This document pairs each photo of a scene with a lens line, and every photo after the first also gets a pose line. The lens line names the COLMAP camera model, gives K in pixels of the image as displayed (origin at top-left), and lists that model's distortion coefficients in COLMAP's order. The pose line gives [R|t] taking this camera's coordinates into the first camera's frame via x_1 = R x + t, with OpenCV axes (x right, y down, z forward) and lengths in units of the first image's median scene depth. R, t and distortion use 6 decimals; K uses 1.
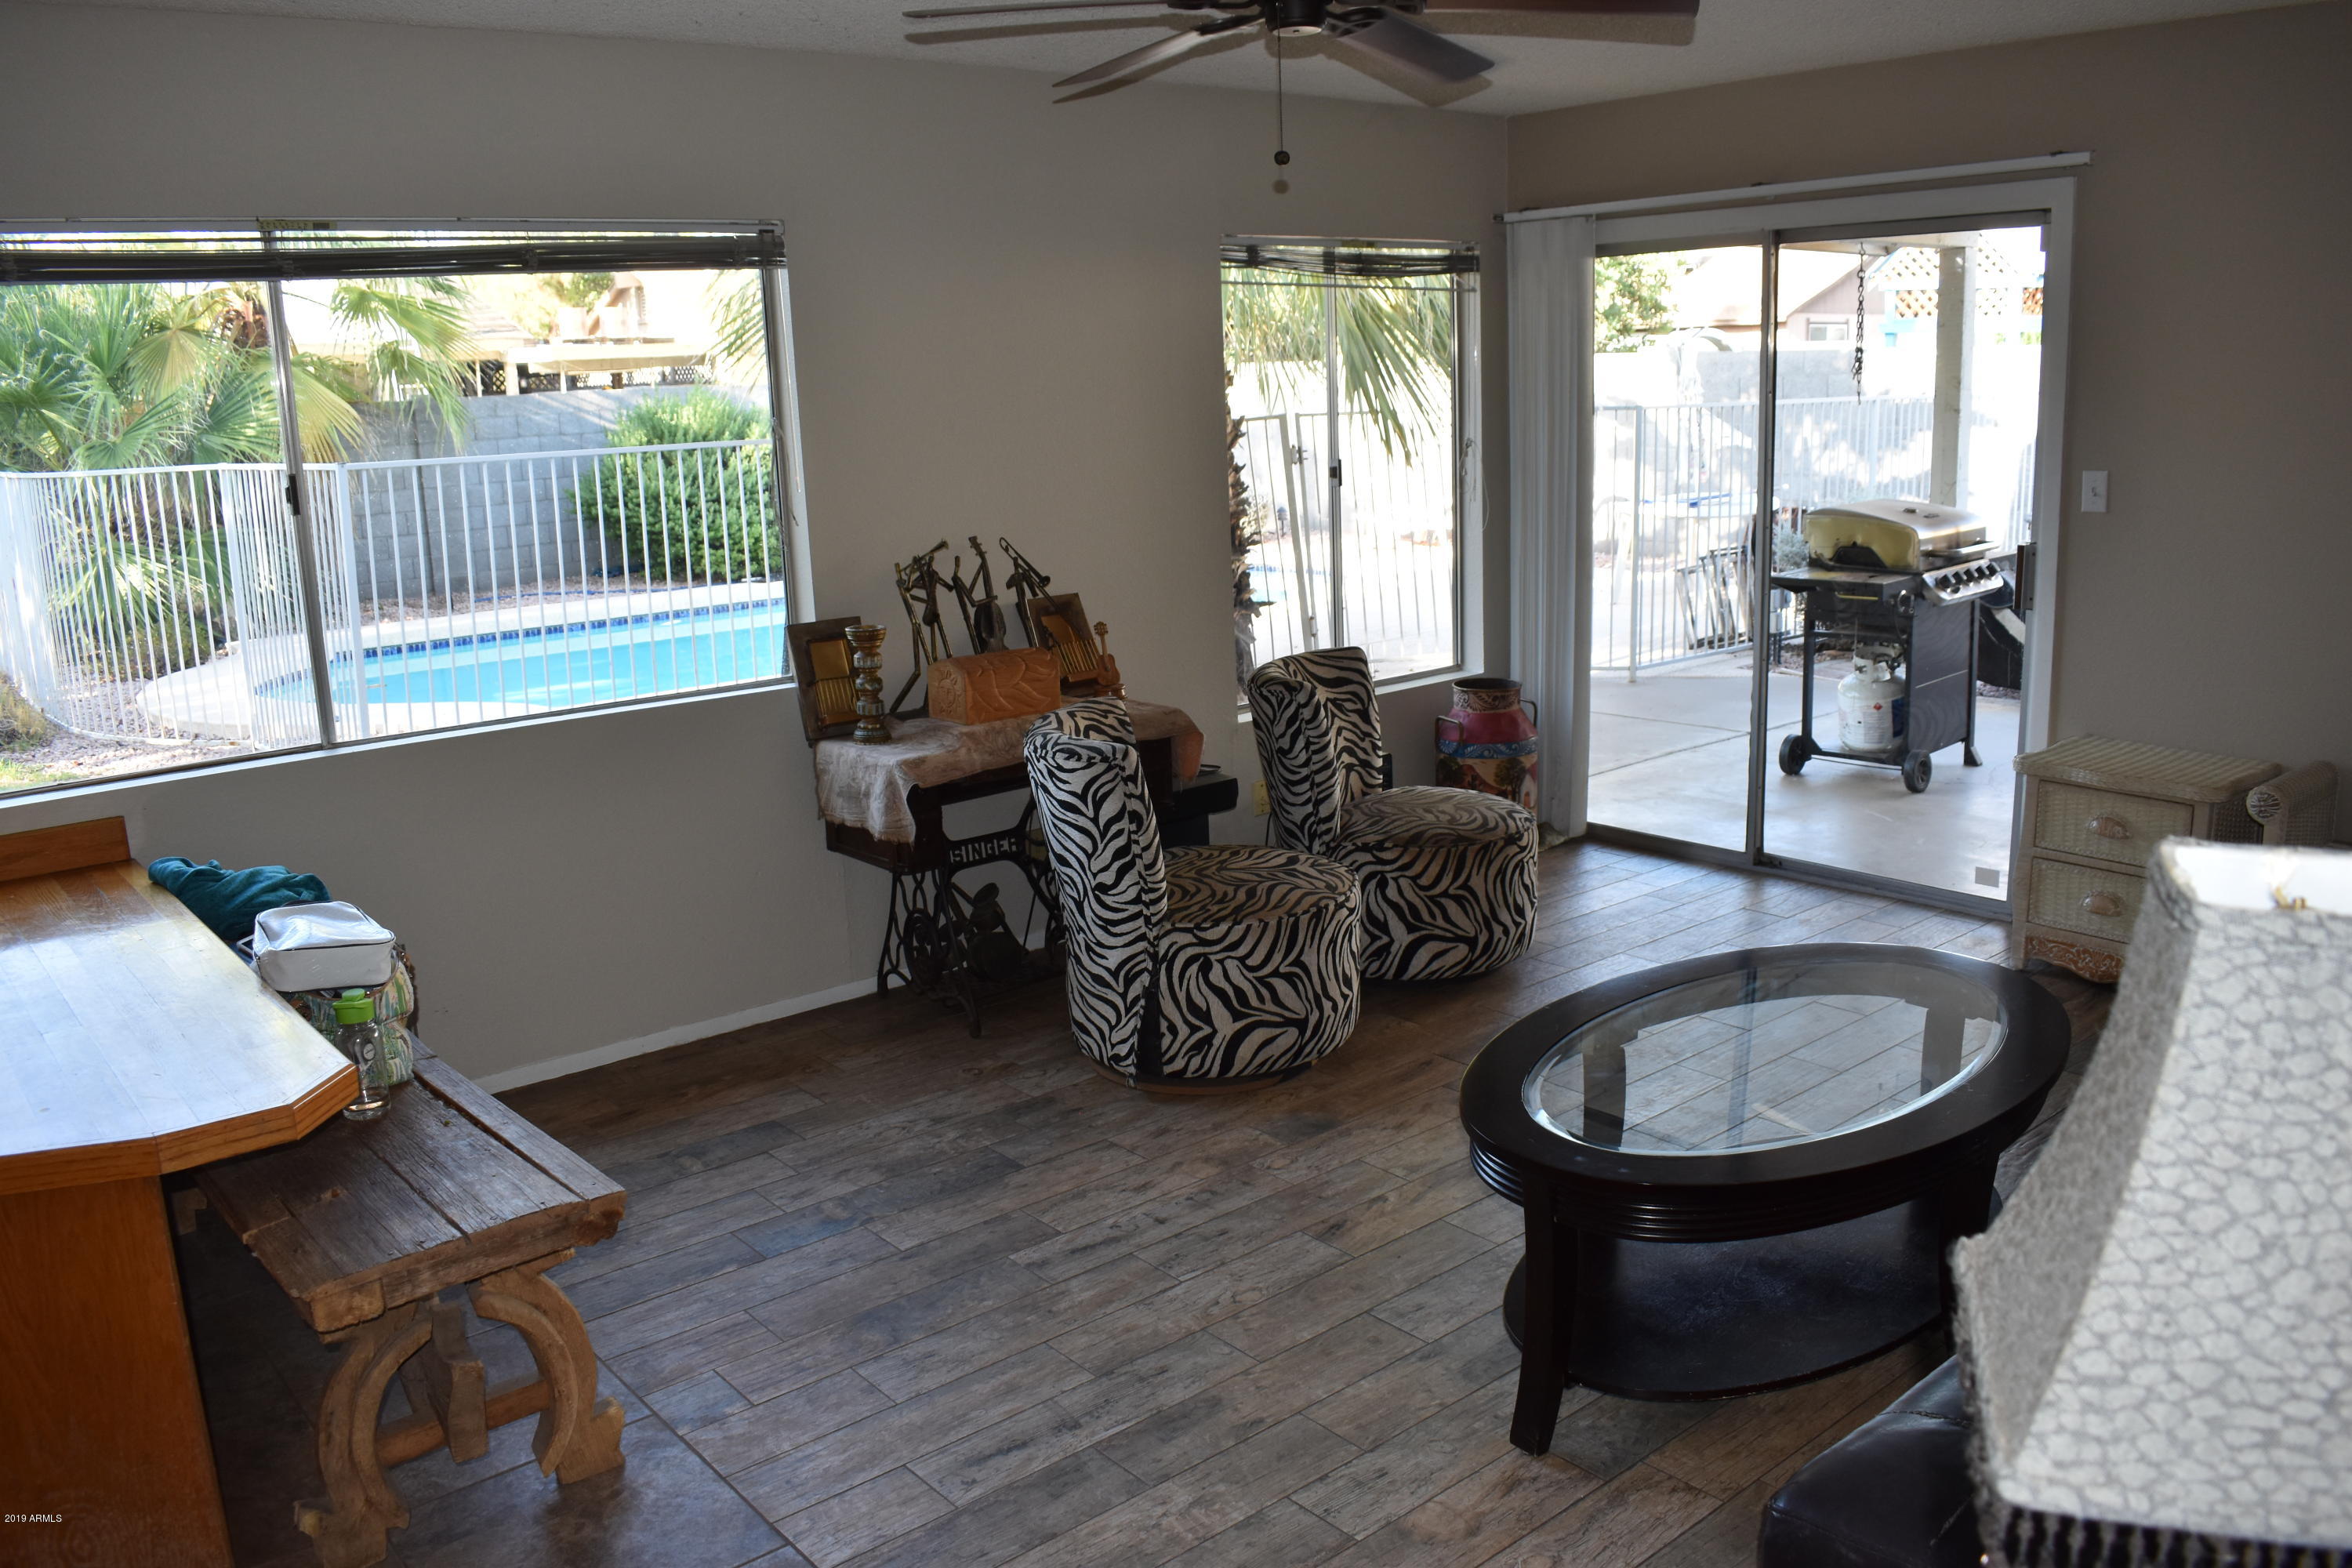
lens RADIAL K [[1813.0, 0, 1176.0], [0, 1813.0, 784.0], [0, 0, 1]] dist [-0.098052, 0.018922]
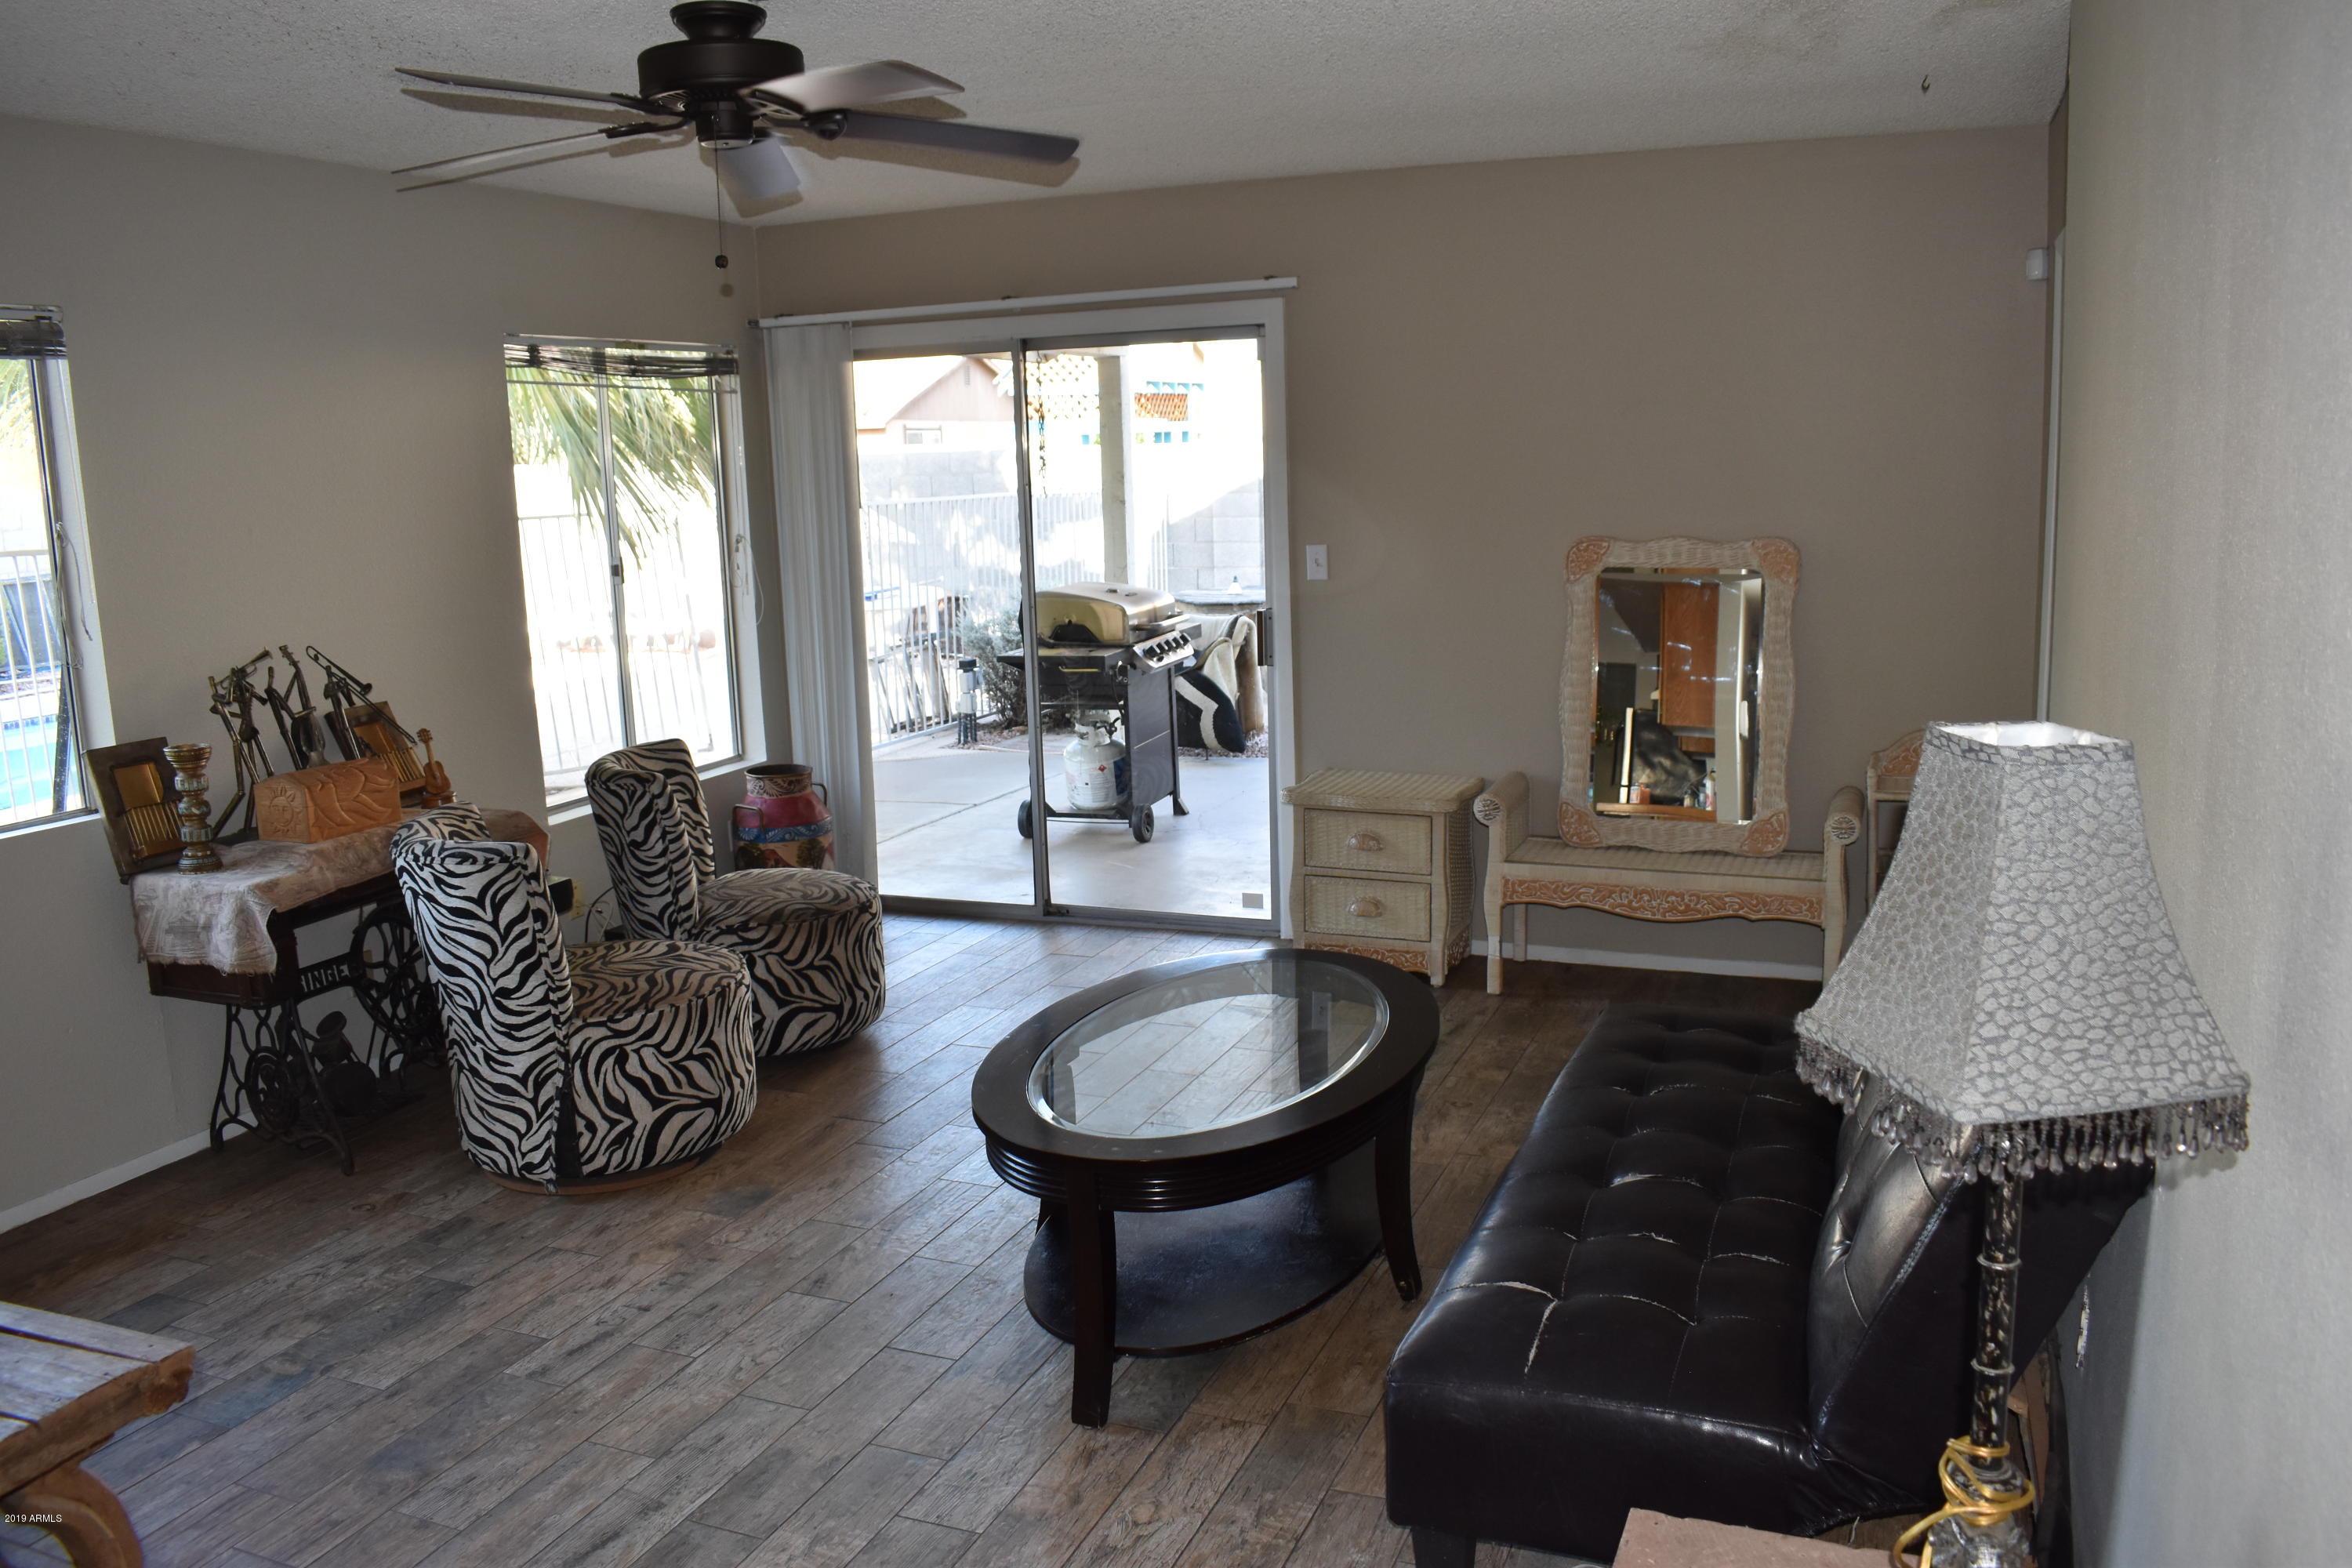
lens RADIAL K [[1813.0, 0, 1176.0], [0, 1813.0, 784.0], [0, 0, 1]] dist [-0.098052, 0.018922]
pose [[0.885320, -0.075297, 0.458844, -0.143986], [0.101290, 0.994334, -0.032264, 0.012549], [-0.453815, 0.075040, 0.887931, -0.023706]]
